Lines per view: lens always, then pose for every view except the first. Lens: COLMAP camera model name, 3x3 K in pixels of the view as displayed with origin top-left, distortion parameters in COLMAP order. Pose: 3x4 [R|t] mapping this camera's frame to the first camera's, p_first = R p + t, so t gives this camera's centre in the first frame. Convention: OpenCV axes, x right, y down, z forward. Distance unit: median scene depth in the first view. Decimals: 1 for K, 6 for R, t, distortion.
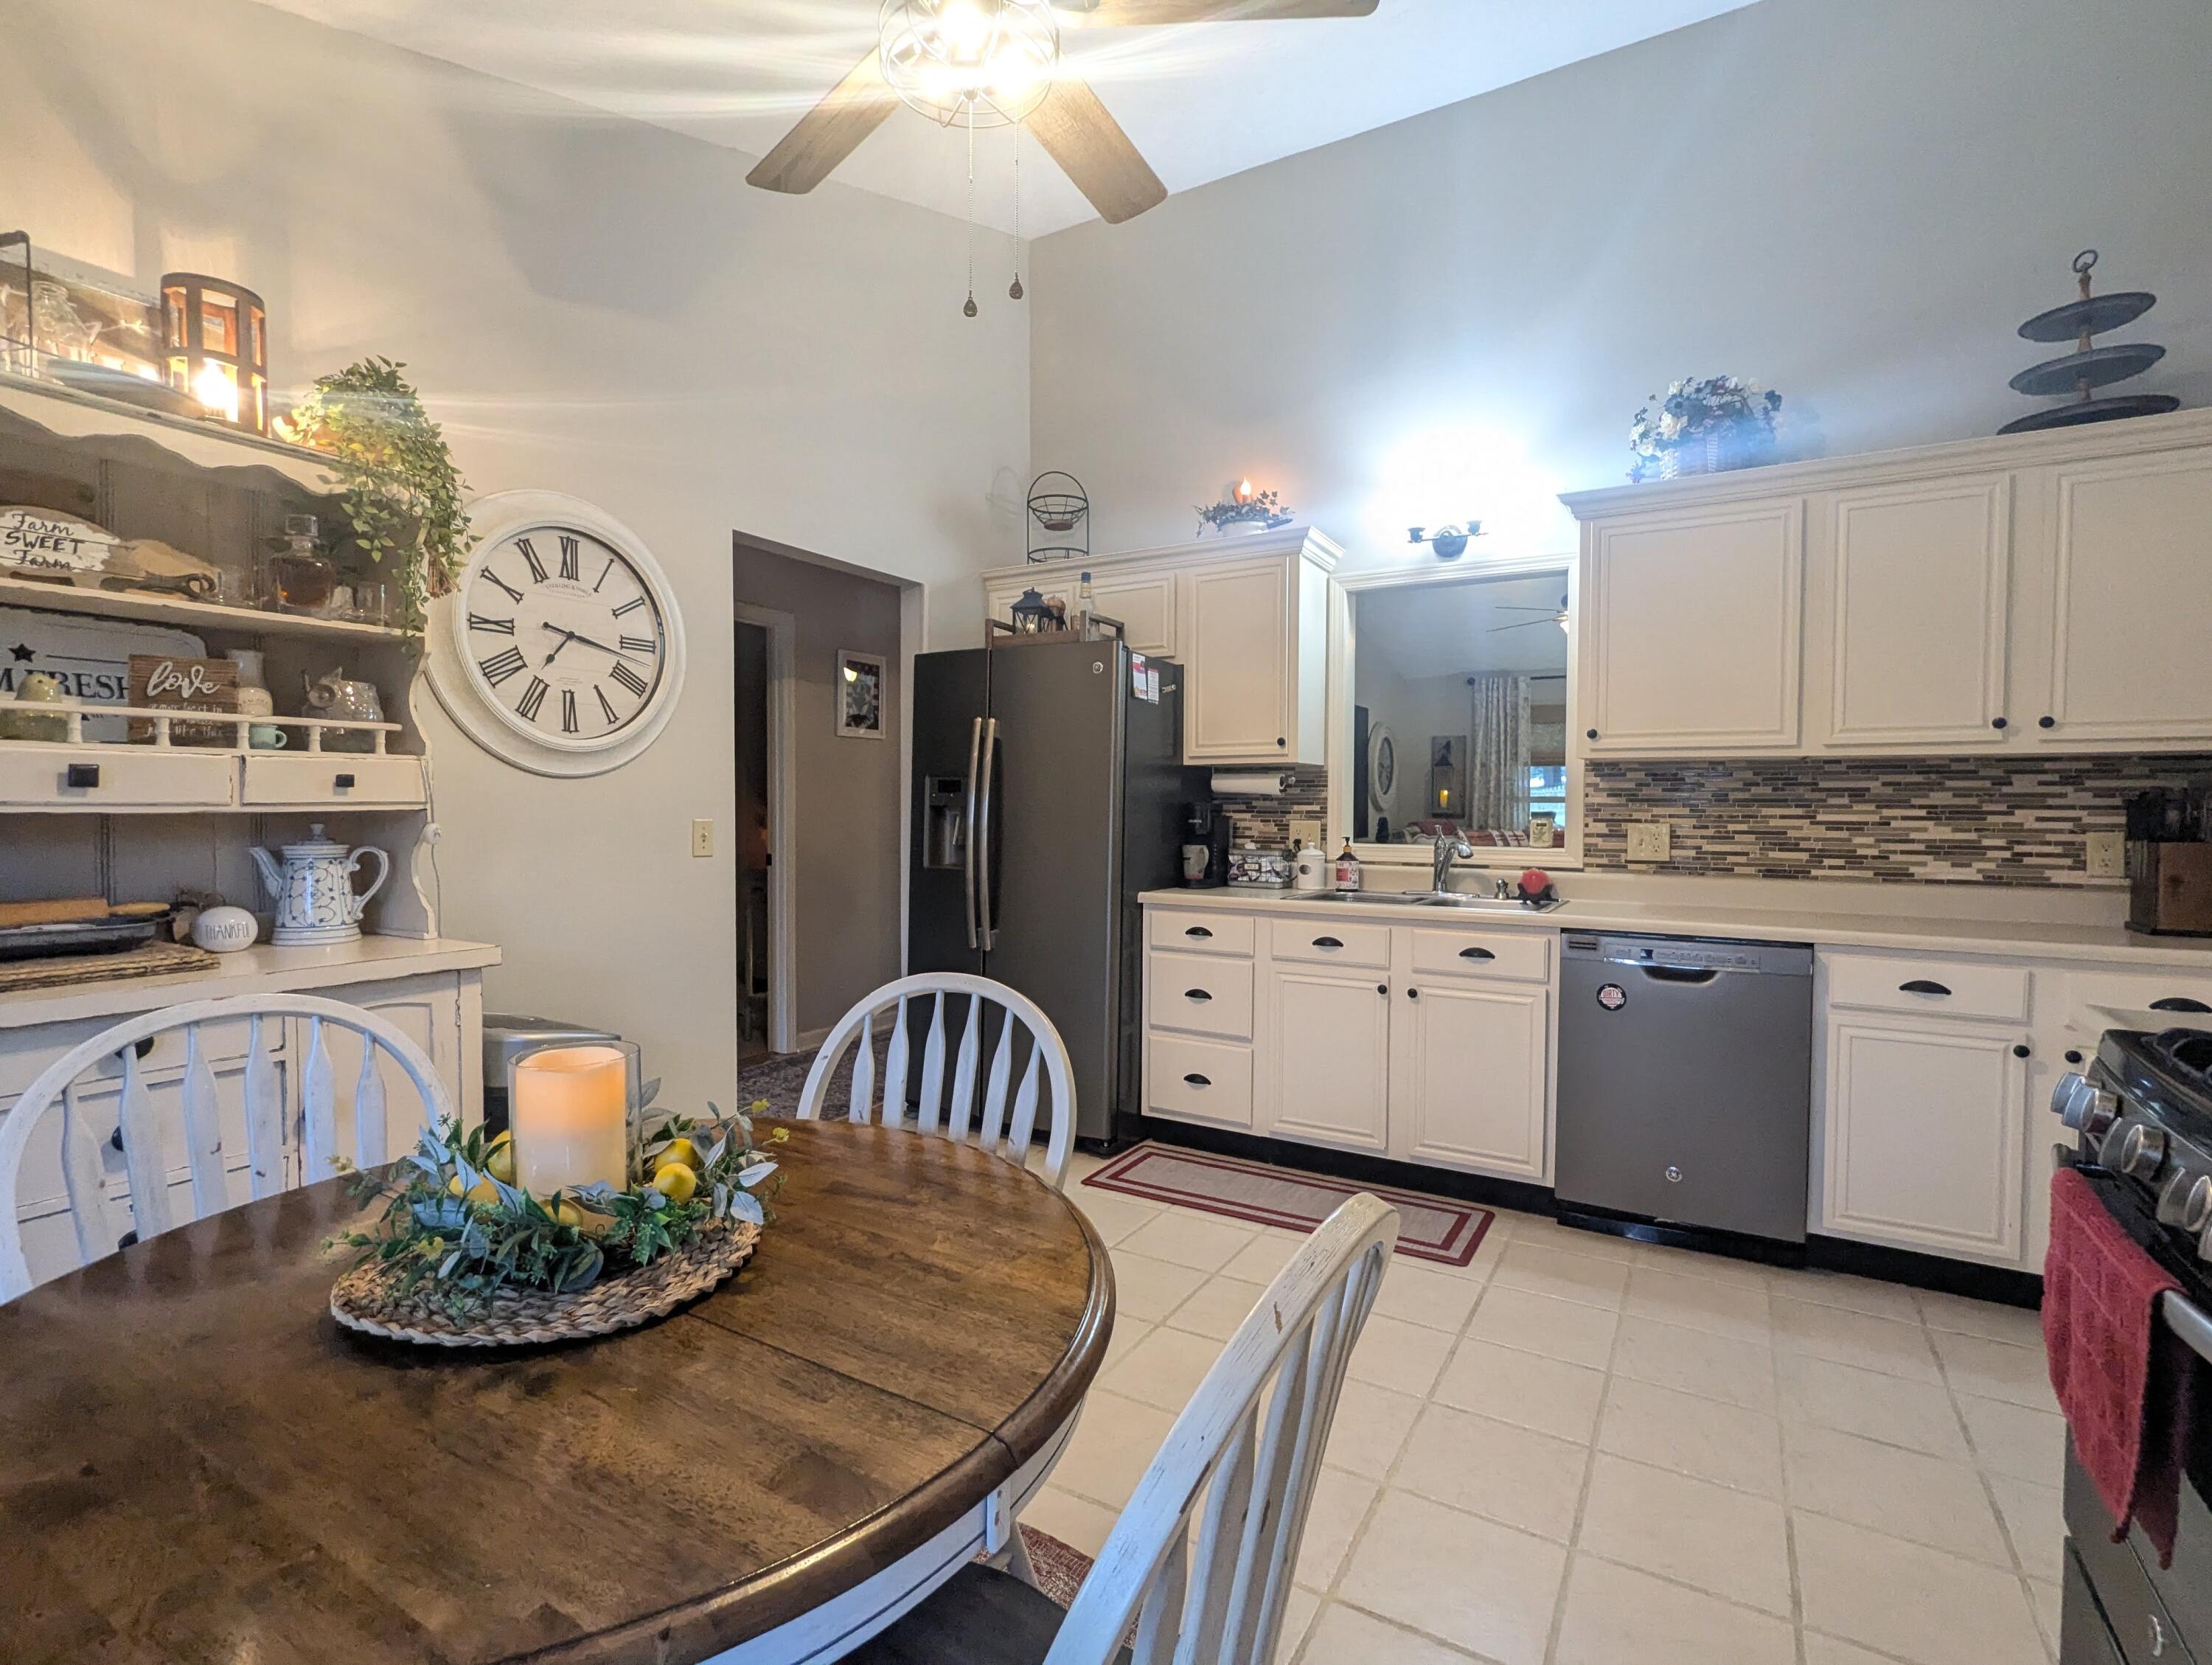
lens RADIAL K [[1035.1, 0, 1105.8], [0, 1035.1, 834.4], [0, 0, 1]] dist [-0.005474, 0.000148]
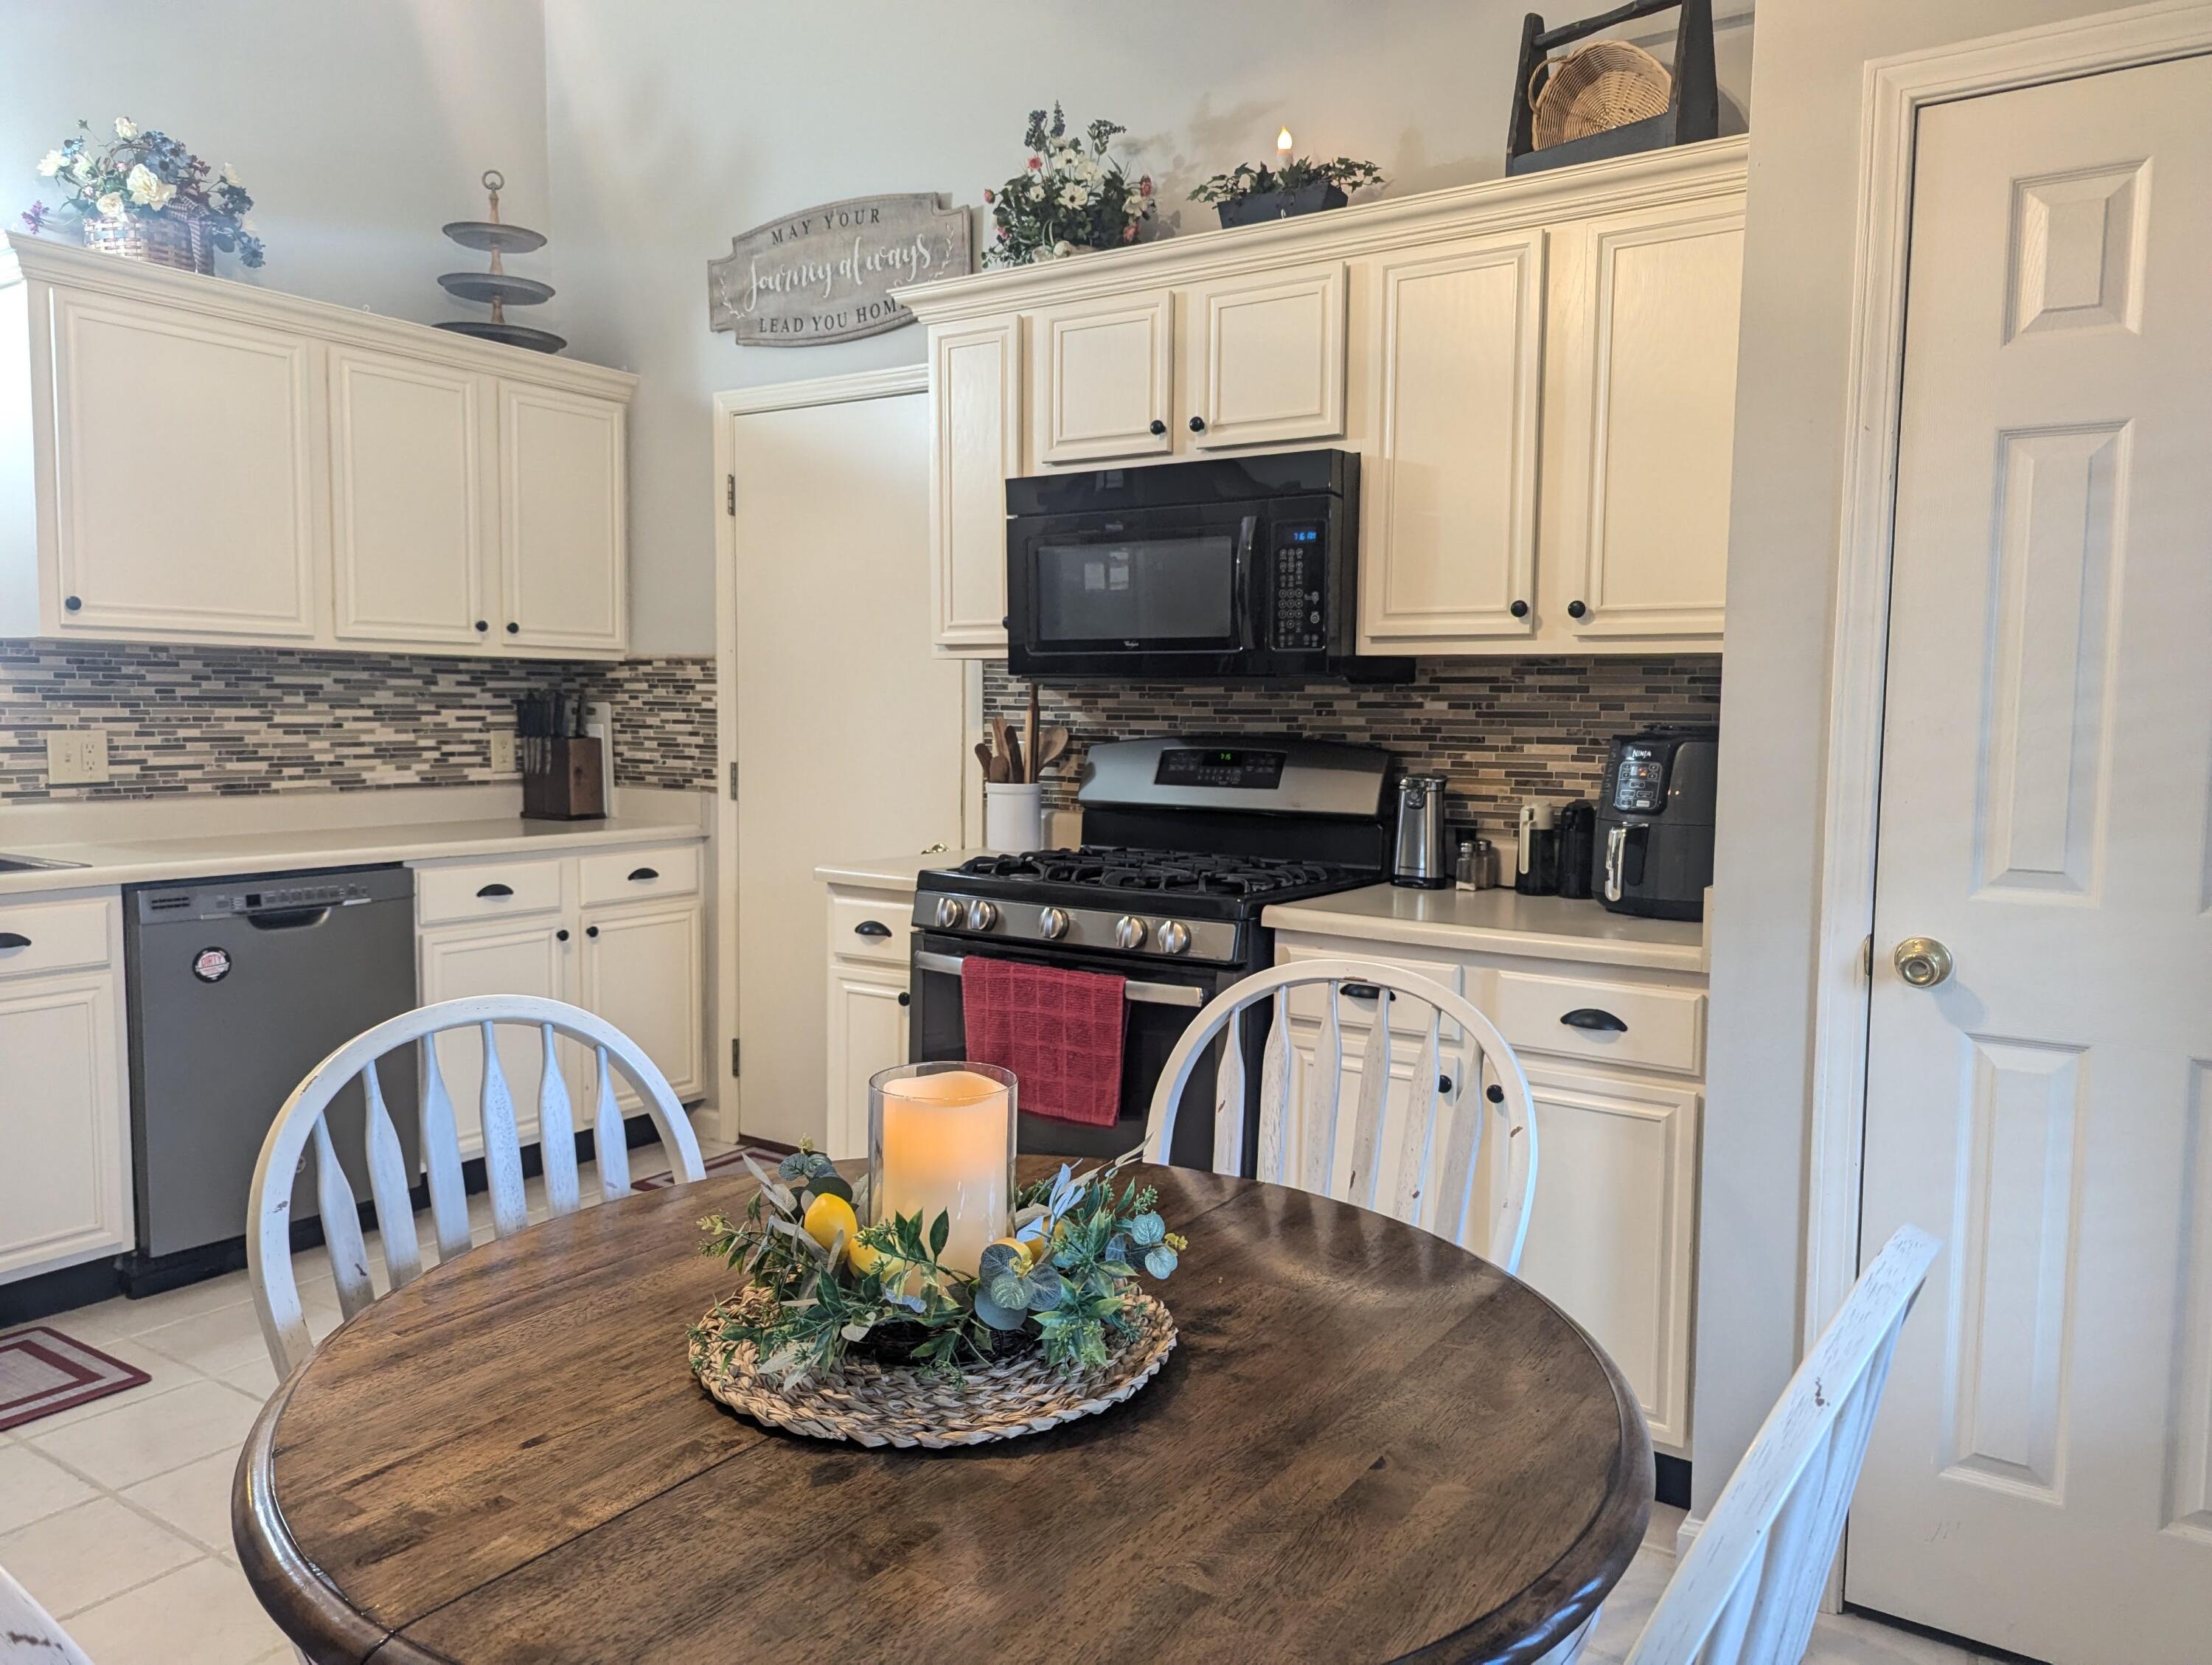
lens RADIAL K [[1569.0, 0, 1110.5], [0, 1569.0, 823.7], [0, 0, 1]] dist [0.013552, -0.000008]
pose [[0.047031, -0.080930, 0.995610, -0.605941], [0.019344, 0.996599, 0.080096, -0.023100], [-0.998706, 0.015492, 0.048436, 0.284732]]
